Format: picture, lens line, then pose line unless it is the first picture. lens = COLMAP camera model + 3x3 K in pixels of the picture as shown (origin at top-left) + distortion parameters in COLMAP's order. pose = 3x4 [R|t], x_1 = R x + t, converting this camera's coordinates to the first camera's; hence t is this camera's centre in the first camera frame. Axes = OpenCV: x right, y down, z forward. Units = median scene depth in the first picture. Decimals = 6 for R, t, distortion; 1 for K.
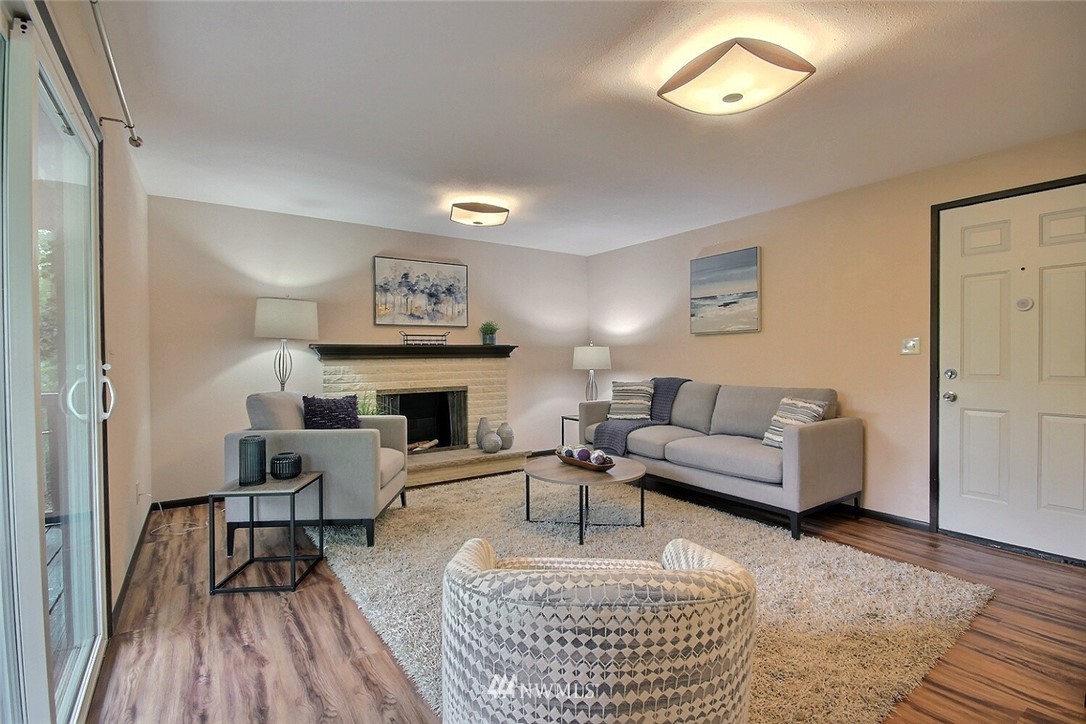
lens RADIAL K [[500.4, 0, 547.4], [0, 500.4, 360.6], [0, 0, 1]] dist [-0.003701, -0.001703]
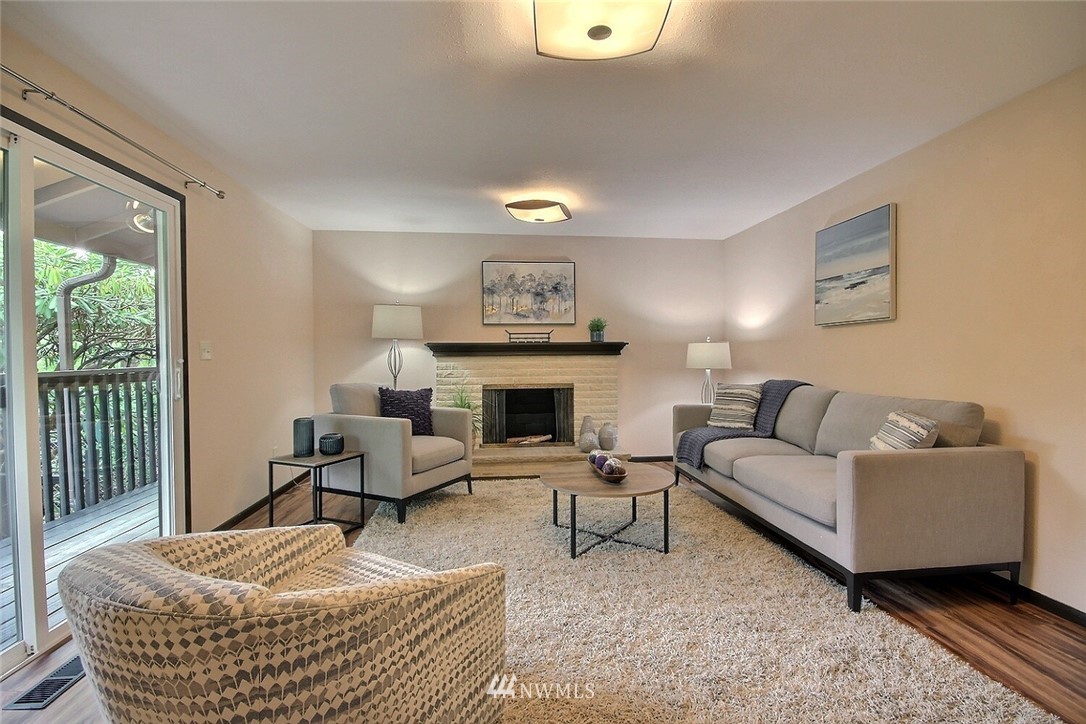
lens RADIAL K [[500.4, 0, 547.6], [0, 500.4, 362.7], [0, 0, 1]] dist [-0.003701, -0.001703]
pose [[0.882884, 0.009091, -0.469503, 0.308441], [-0.004573, 0.999932, 0.010762, -0.001418], [0.469569, -0.007354, 0.882865, 0.112647]]
